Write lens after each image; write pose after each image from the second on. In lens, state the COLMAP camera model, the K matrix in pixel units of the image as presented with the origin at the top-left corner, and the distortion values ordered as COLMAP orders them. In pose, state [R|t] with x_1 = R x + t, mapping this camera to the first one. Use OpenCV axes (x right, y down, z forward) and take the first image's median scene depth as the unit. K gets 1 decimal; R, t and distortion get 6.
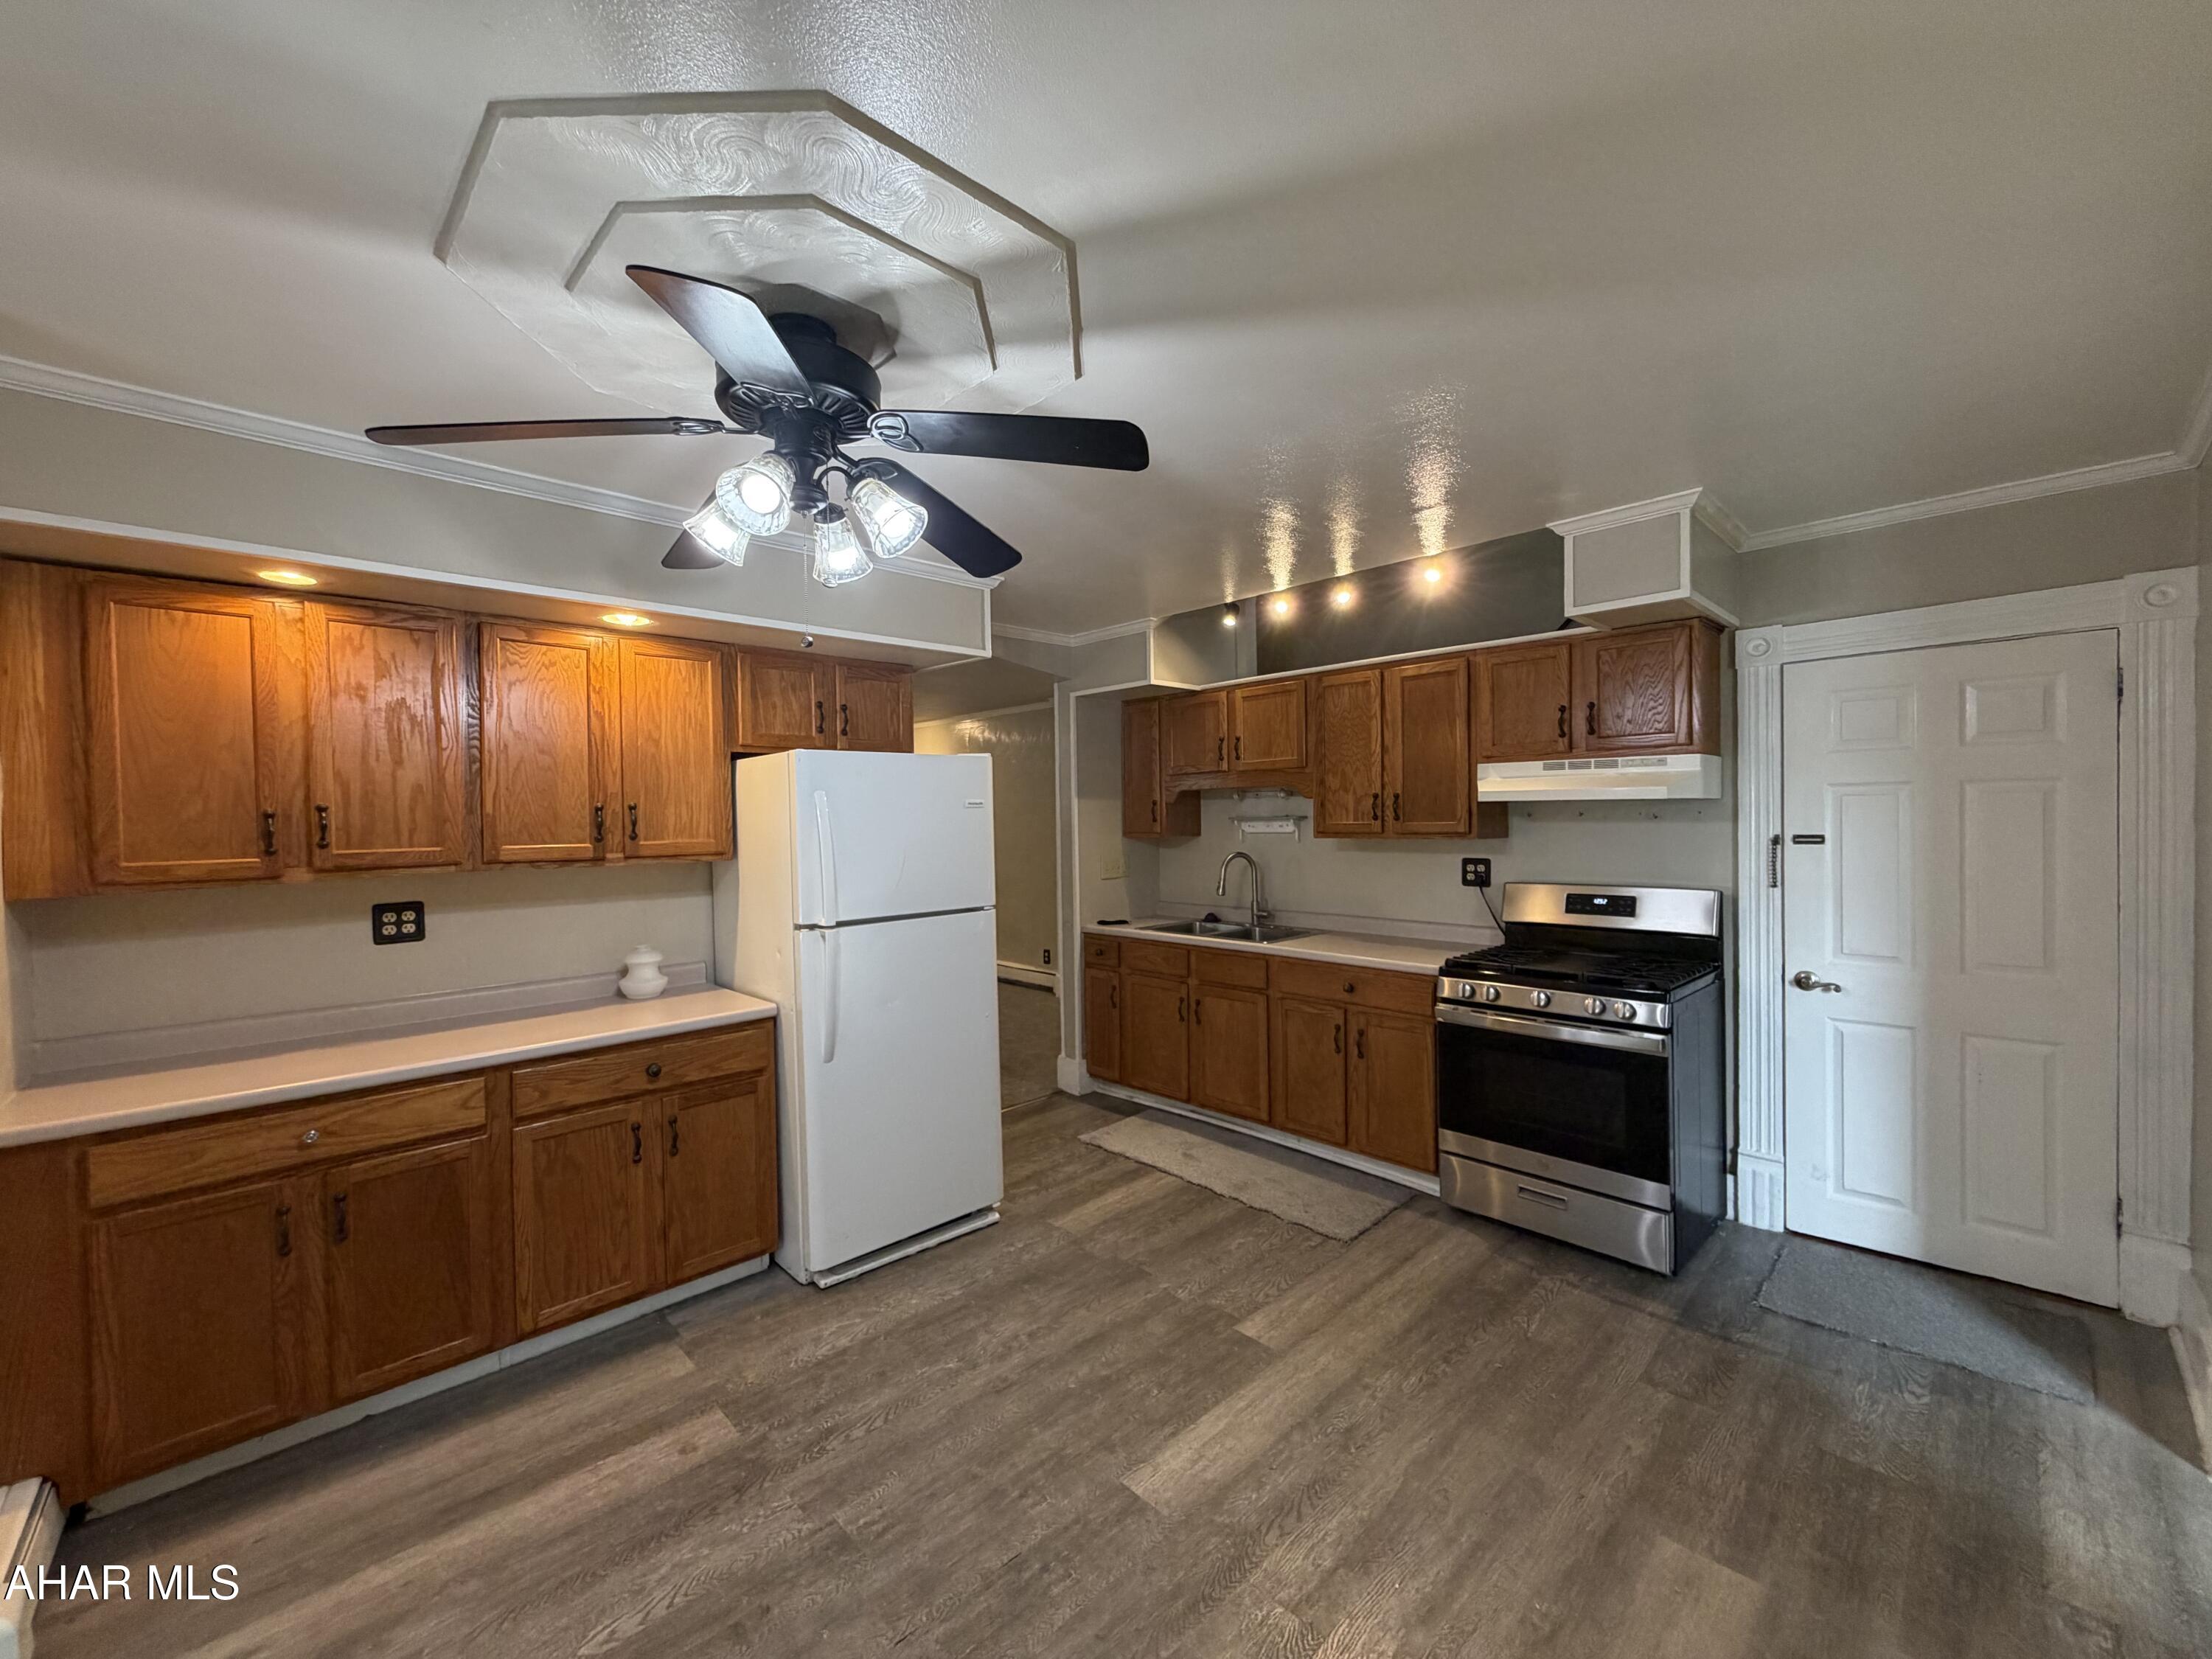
lens RADIAL K [[882.2, 0, 1114.9], [0, 882.2, 827.6], [0, 0, 1]] dist [-0.001914, 0.000448]
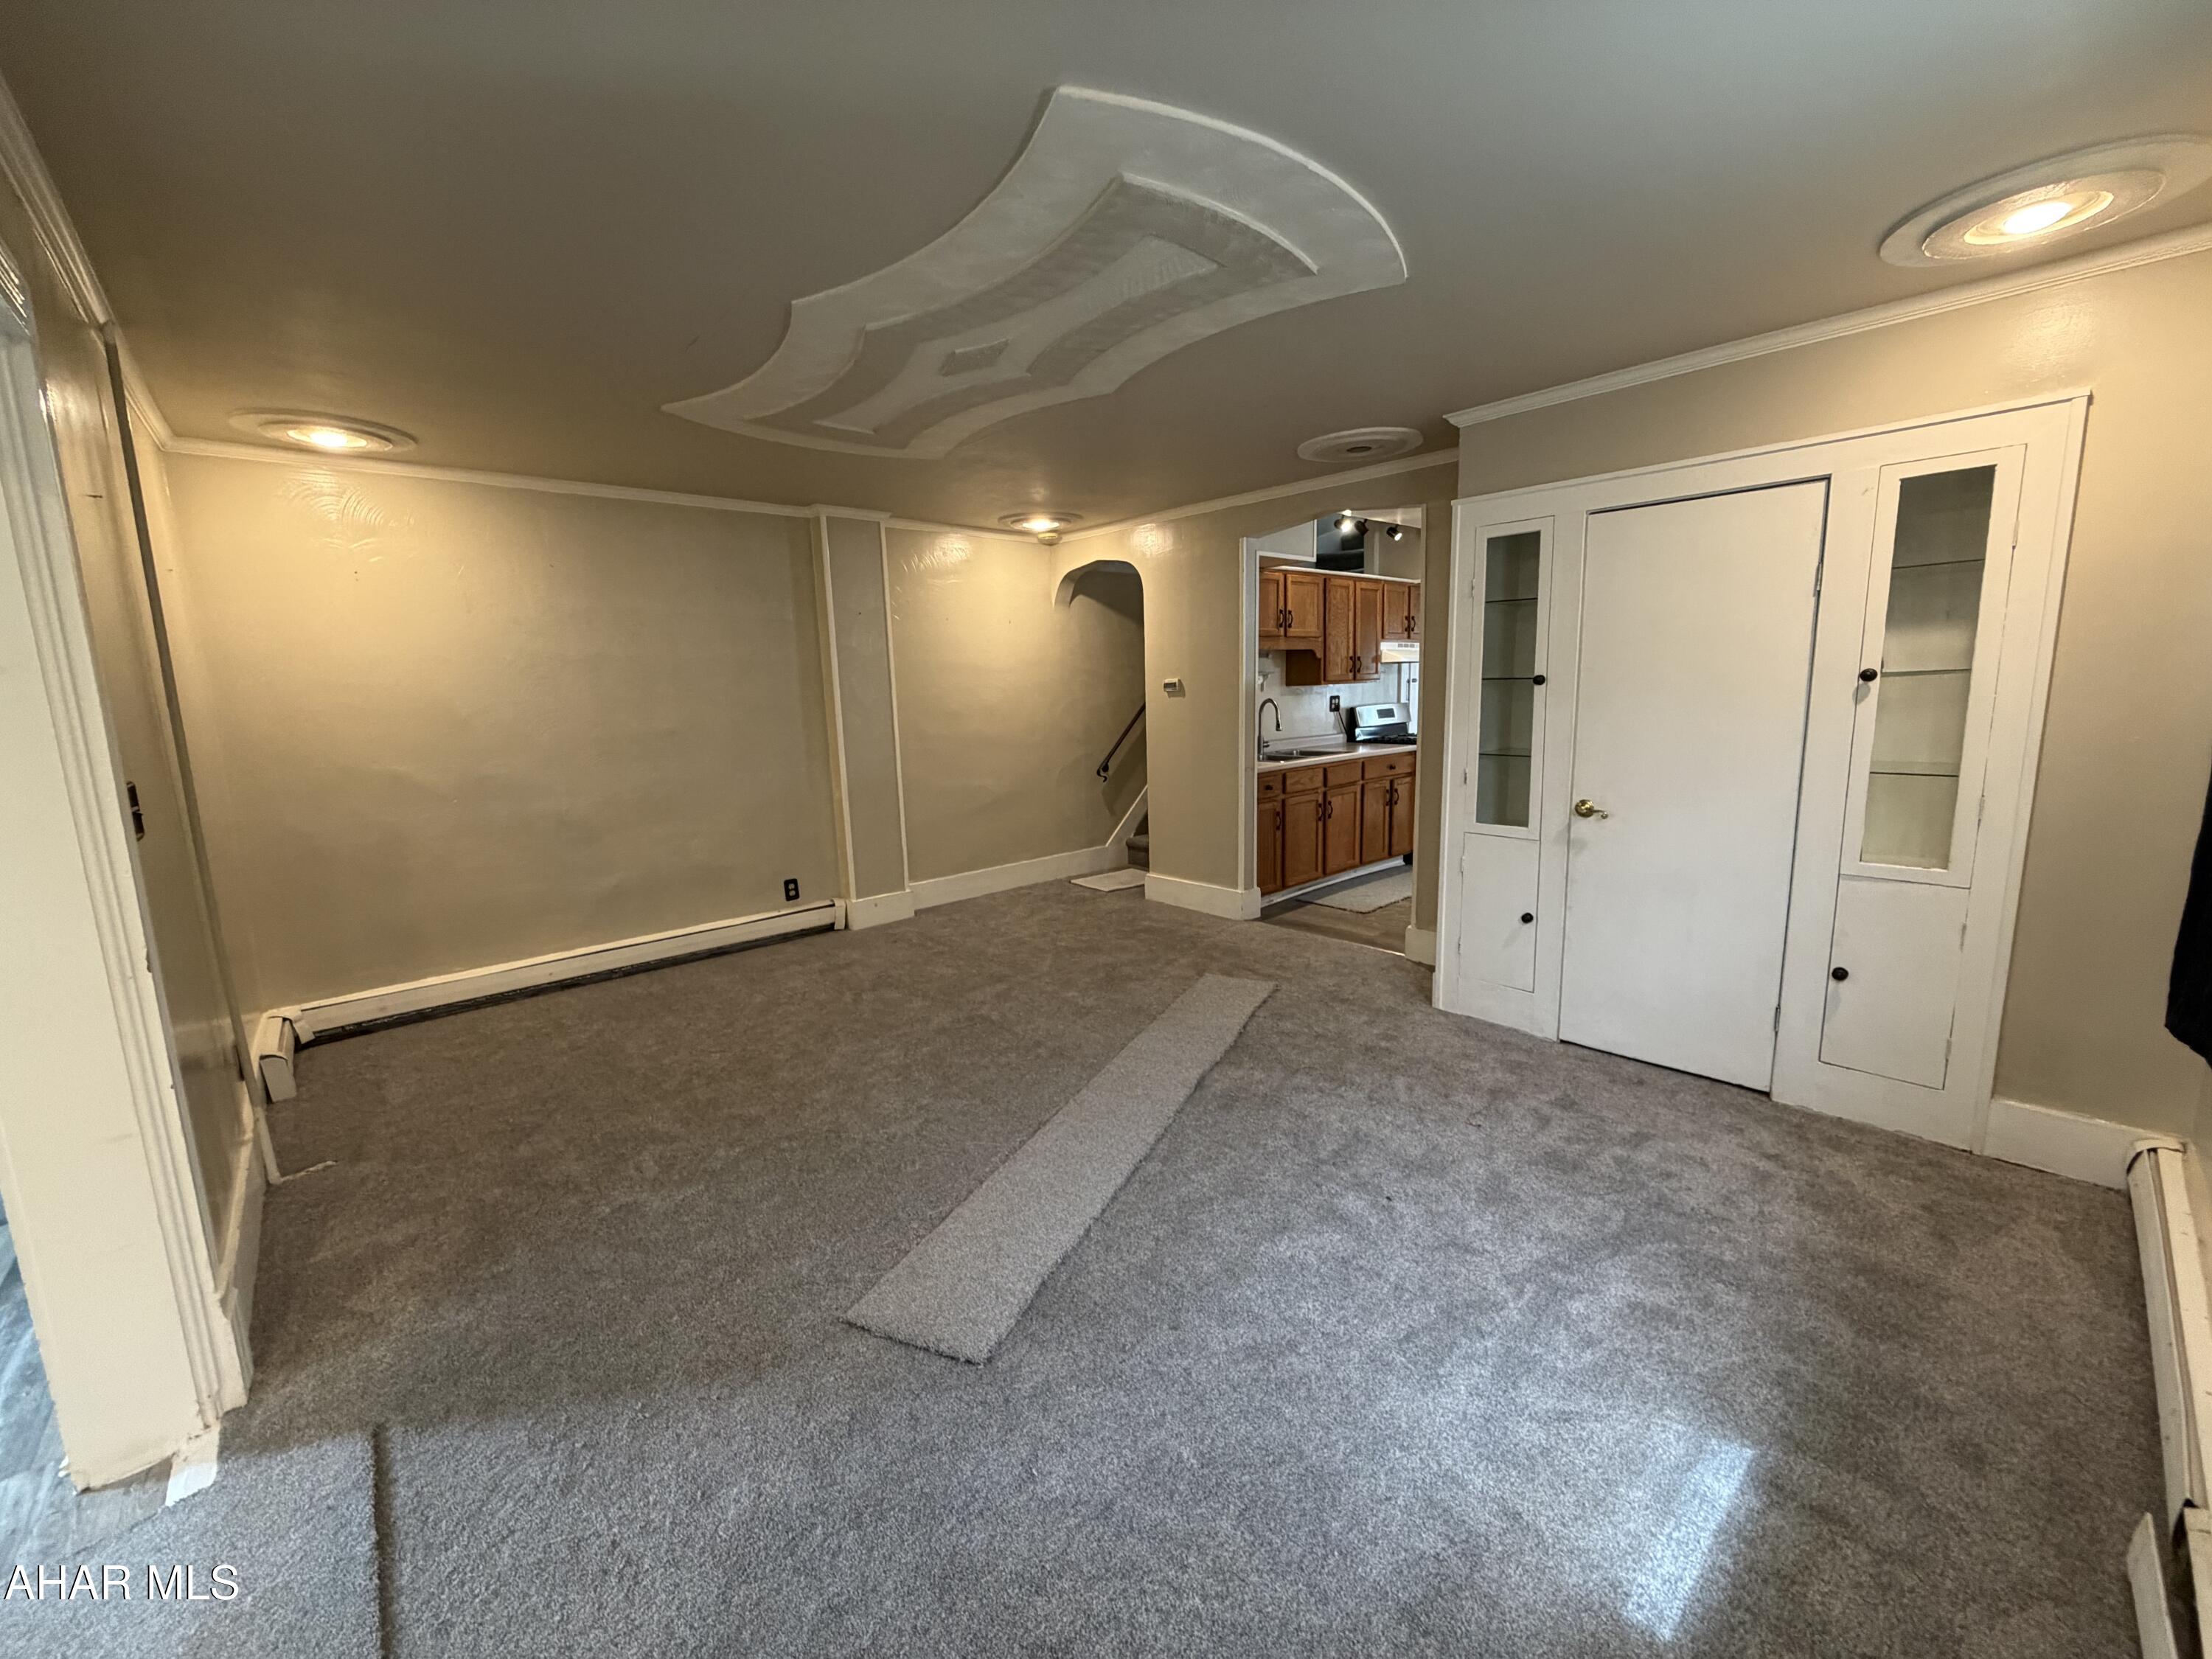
lens RADIAL K [[882.2, 0, 1106.5], [0, 882.2, 824.4], [0, 0, 1]] dist [-0.001914, 0.000448]
pose [[0.042743, -0.142987, 0.988801, -1.467995], [0.042995, 0.989052, 0.141164, 0.021186], [-0.998161, 0.036480, 0.048423, 1.438134]]
